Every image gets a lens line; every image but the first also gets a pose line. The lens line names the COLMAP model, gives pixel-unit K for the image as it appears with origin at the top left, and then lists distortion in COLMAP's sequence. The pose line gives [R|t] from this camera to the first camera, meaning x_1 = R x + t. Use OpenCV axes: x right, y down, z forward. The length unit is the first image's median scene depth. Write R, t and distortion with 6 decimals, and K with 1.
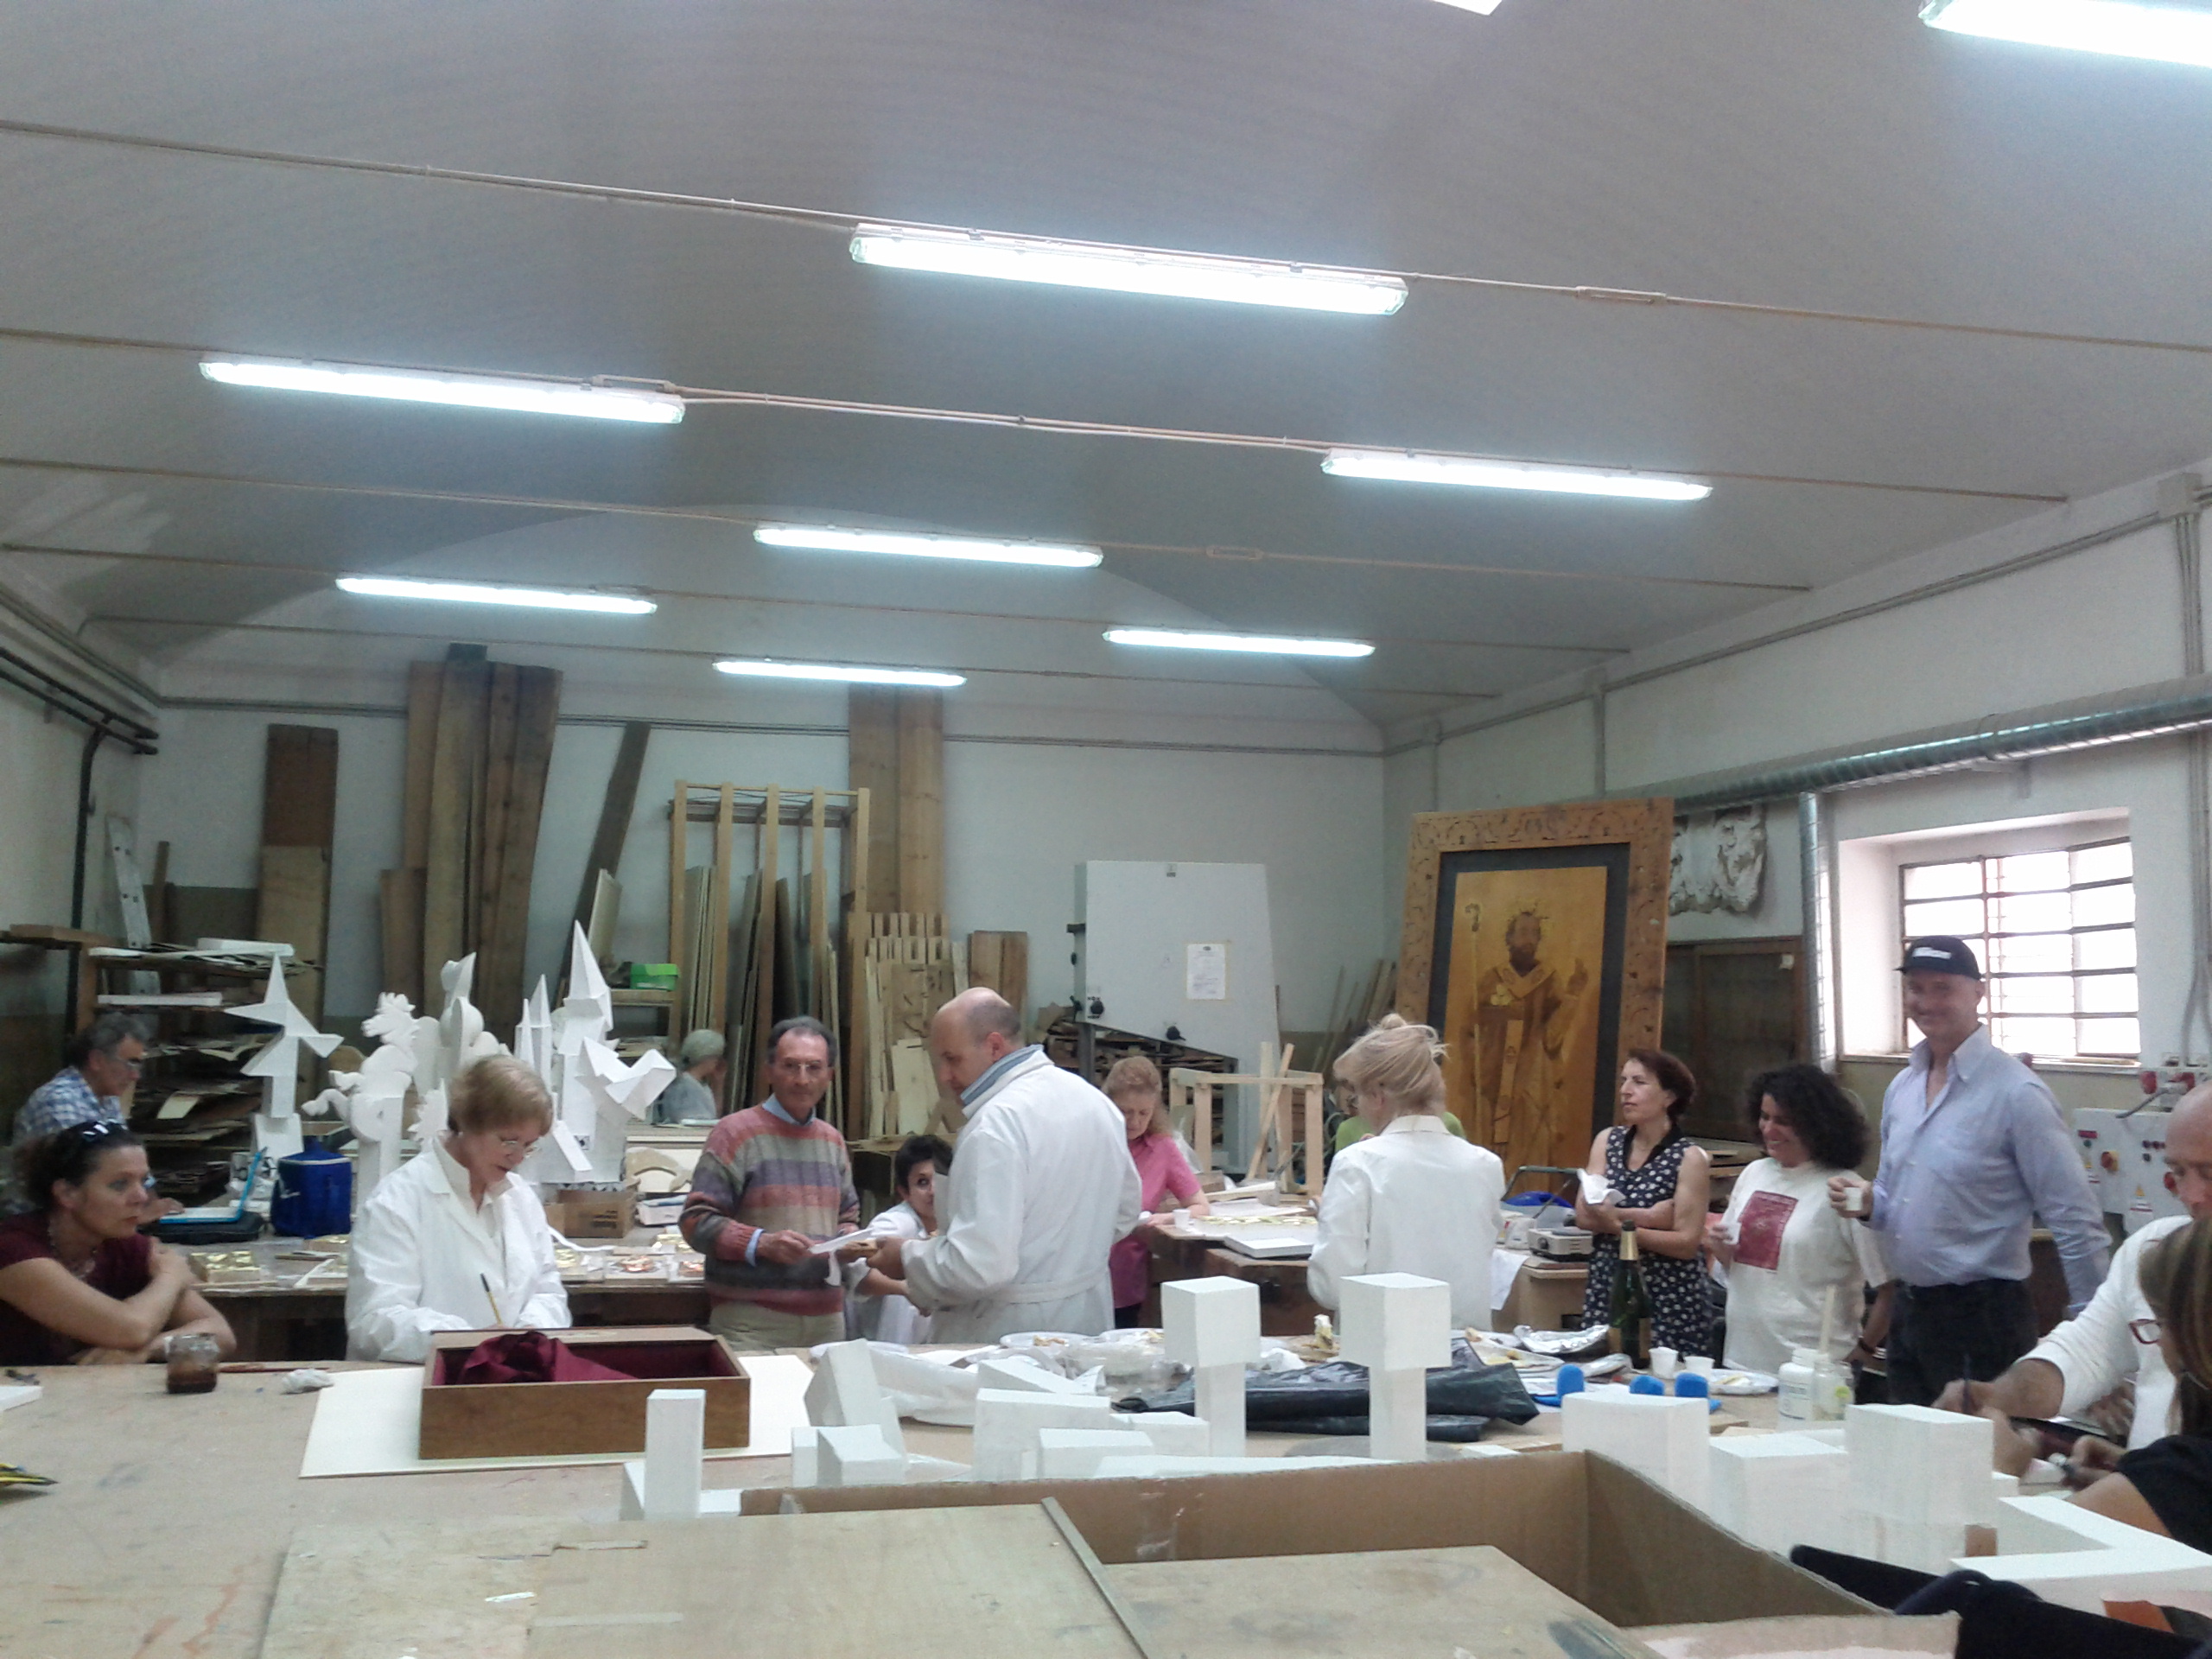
lens RADIAL K [[2103.5, 0, 1106.0], [0, 2103.5, 829.5], [0, 0, 1]] dist [0.151368, -0.428103]
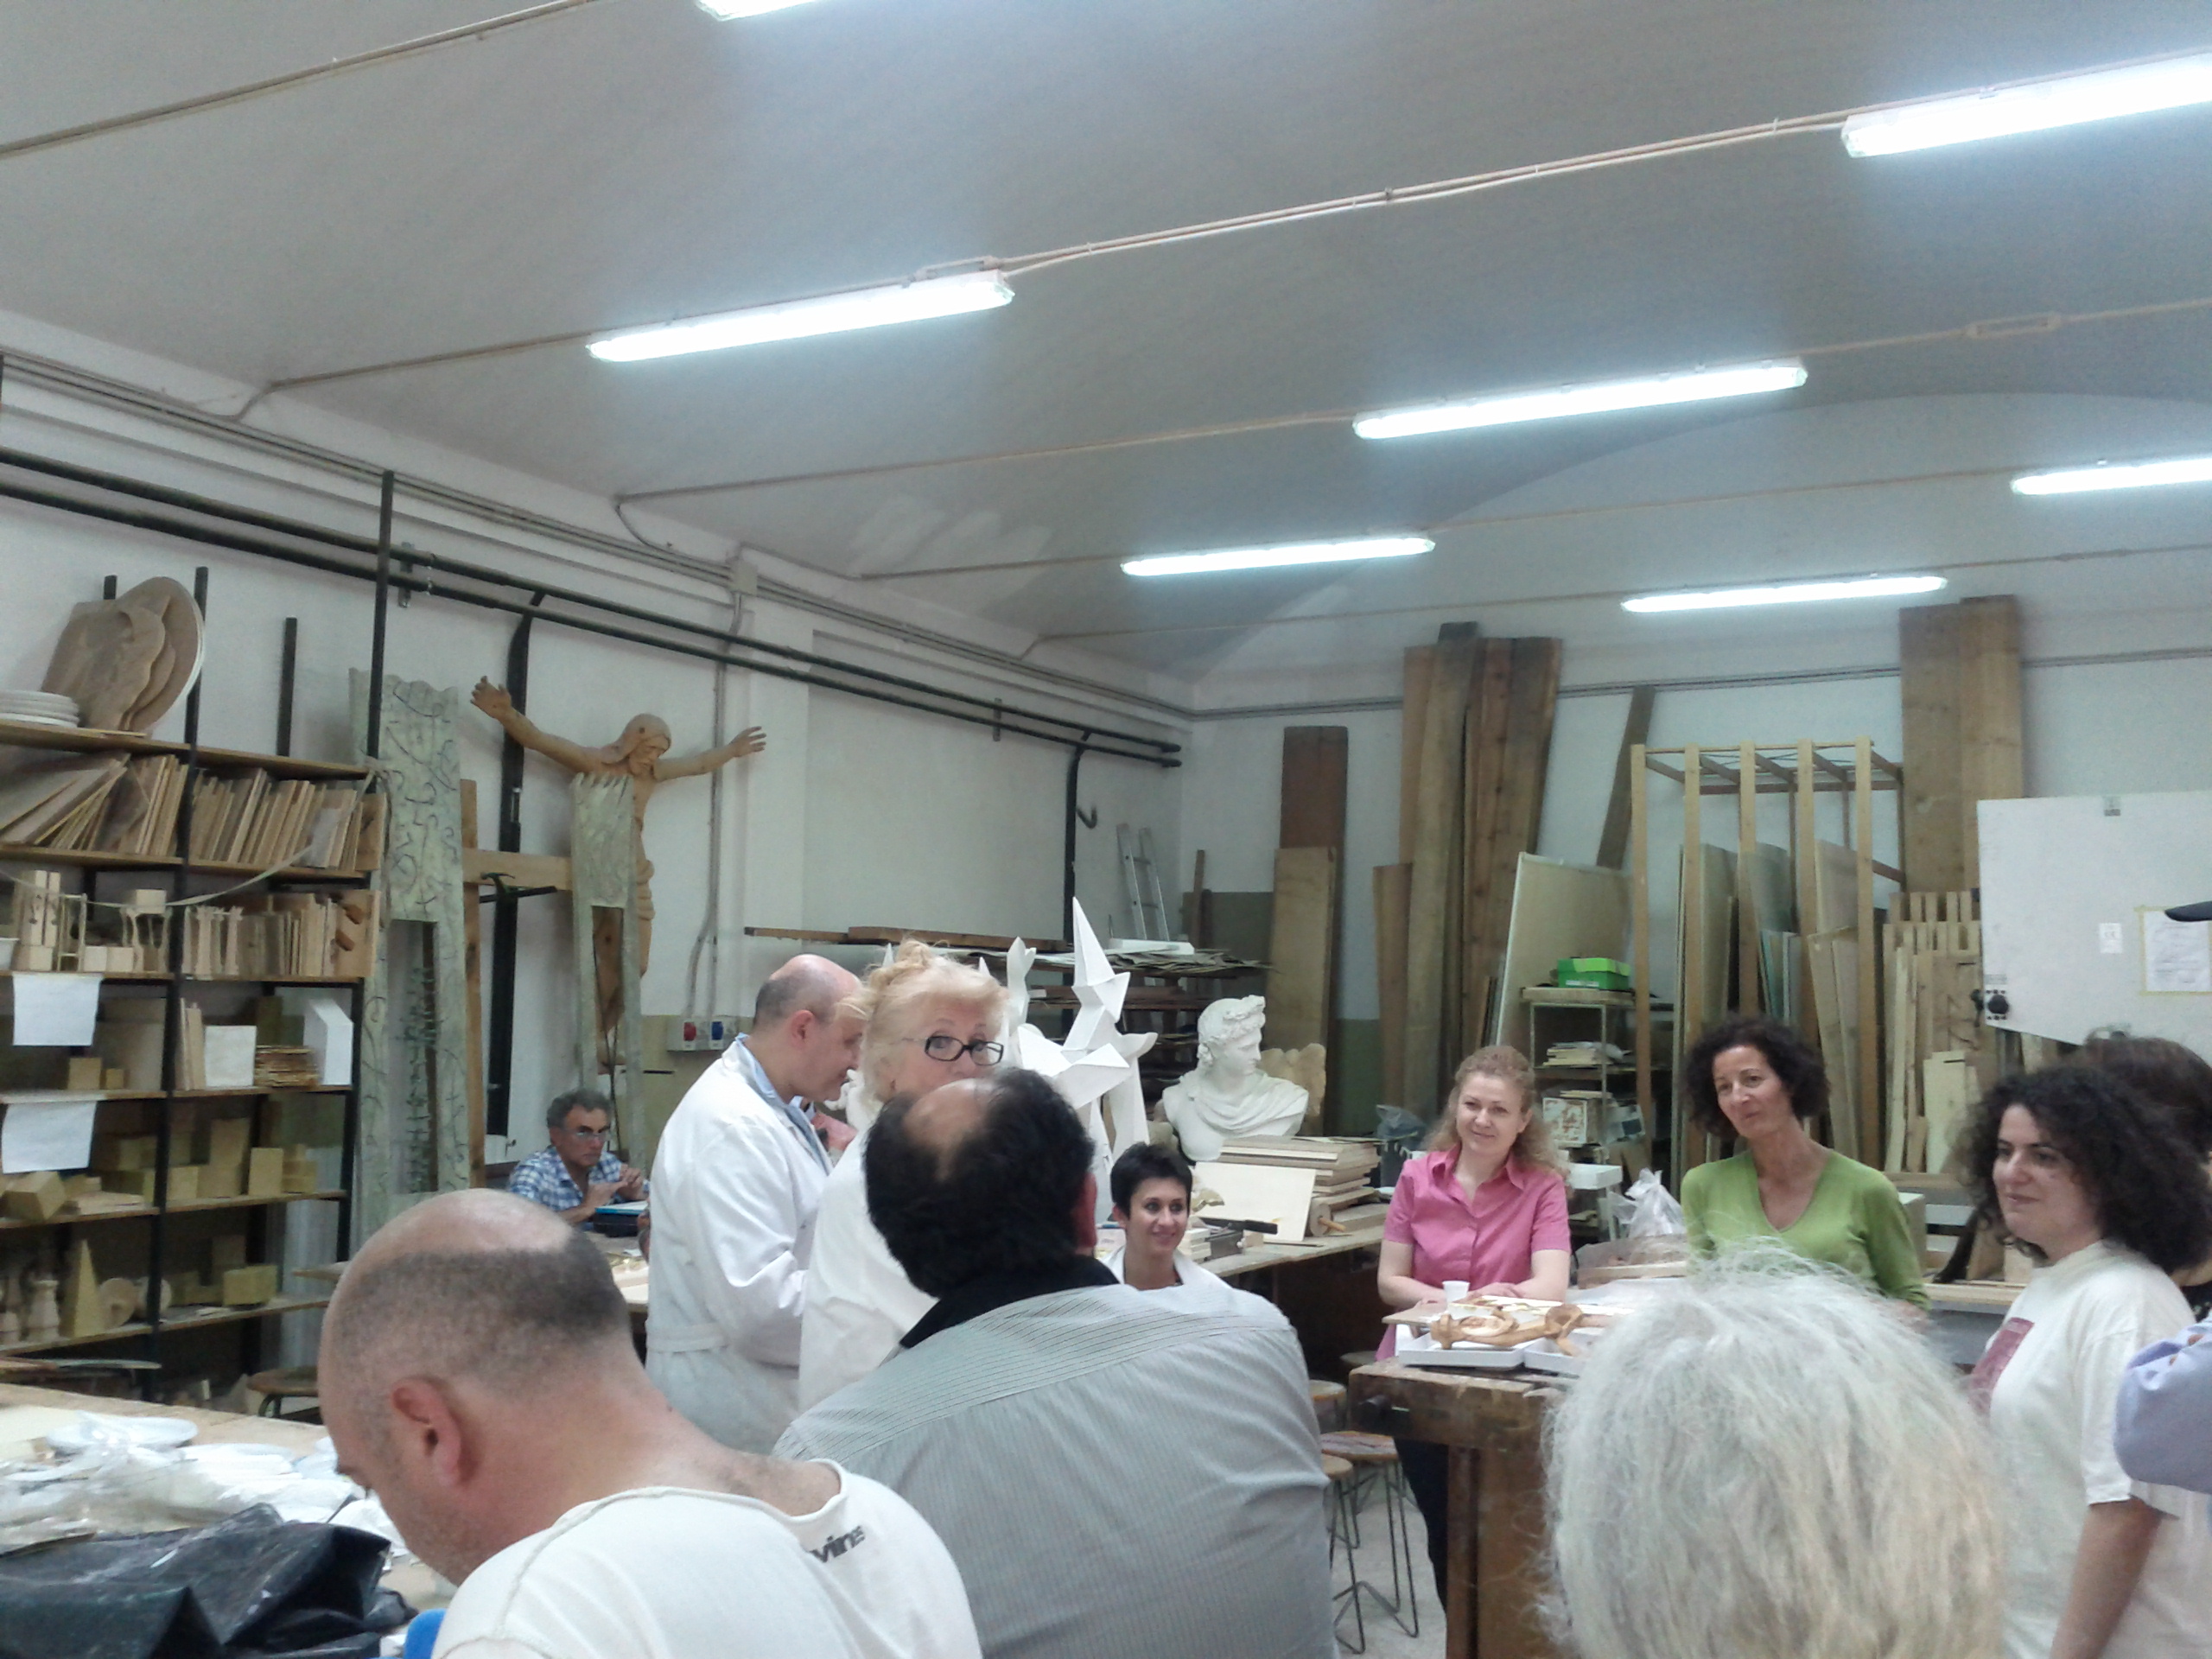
lens RADIAL K [[2073.3, 0, 1096.7], [0, 2073.3, 890.5], [0, 0, 1]] dist [0.141443, -0.400518]
pose [[0.746835, -0.039940, -0.663809, 0.249296], [0.052576, 0.998617, -0.000934, 0.031555], [0.662928, -0.034203, 0.747902, 0.276629]]
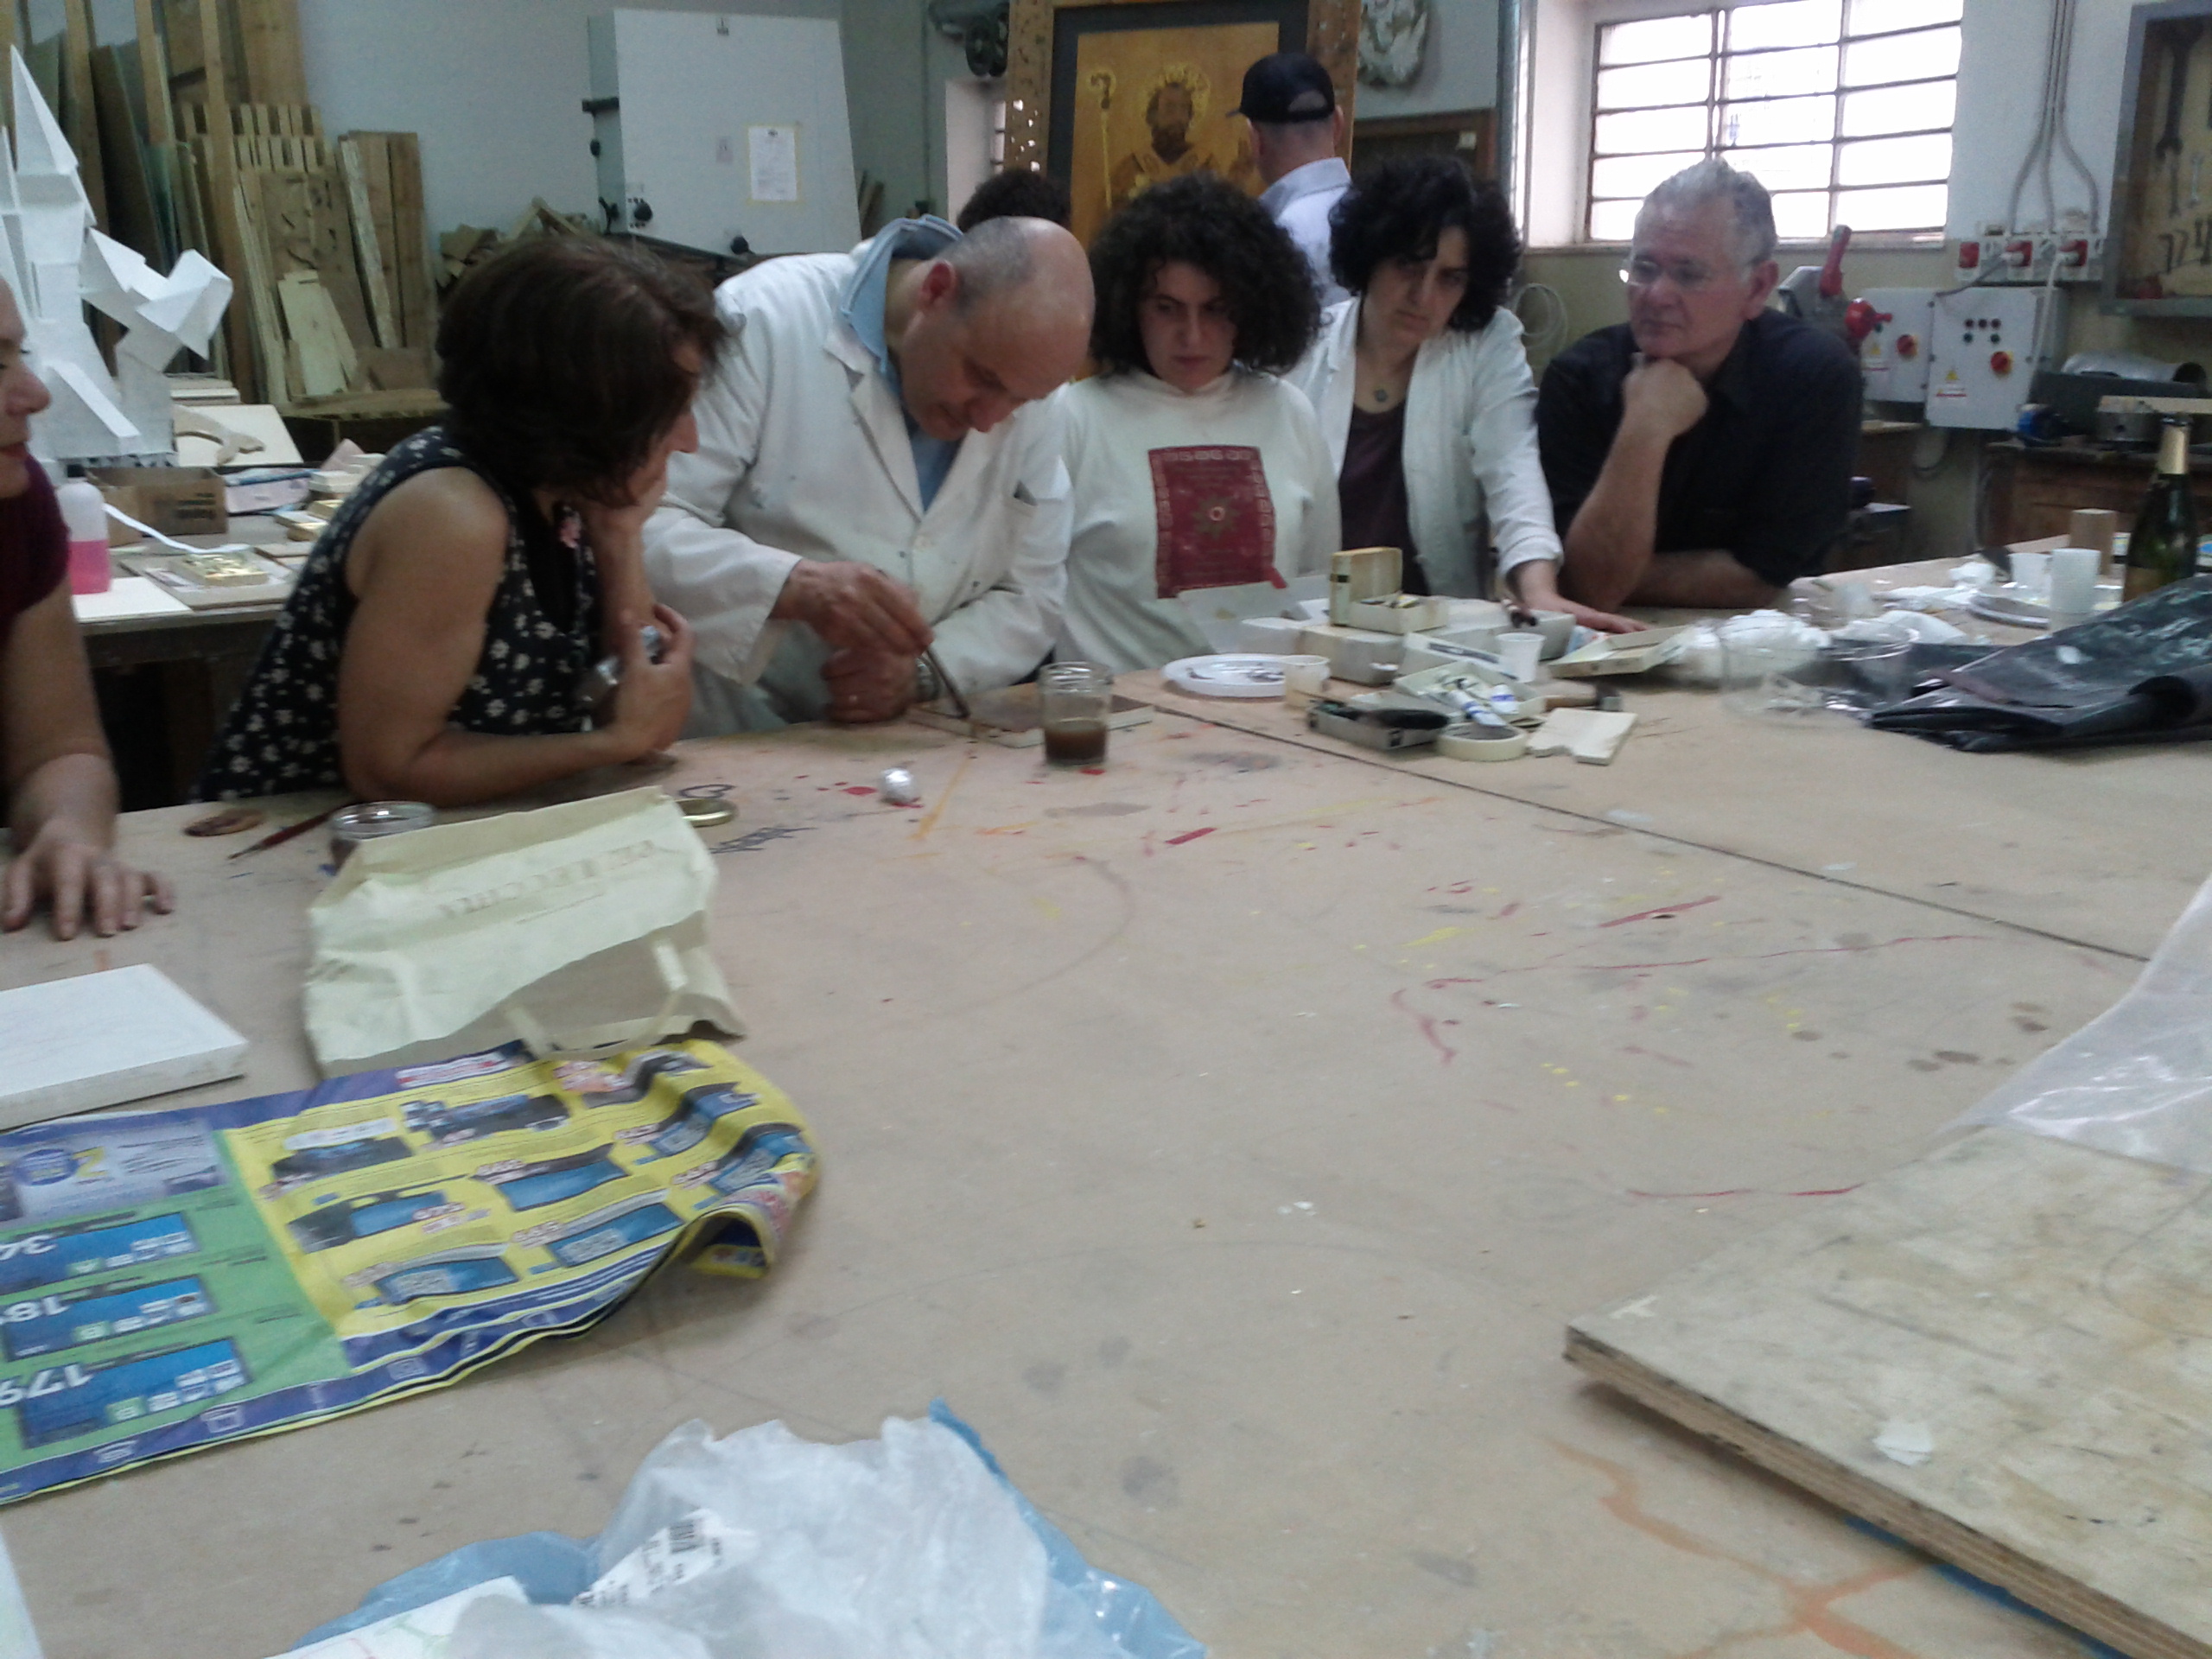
lens RADIAL K [[2131.1, 0, 1109.2], [0, 2131.1, 794.2], [0, 0, 1]] dist [0.008164, -0.015924]
pose [[0.931304, -0.107970, 0.347874, -0.144191], [-0.009873, 0.947223, 0.320423, 0.035794], [-0.364110, -0.301846, 0.881086, 0.193815]]
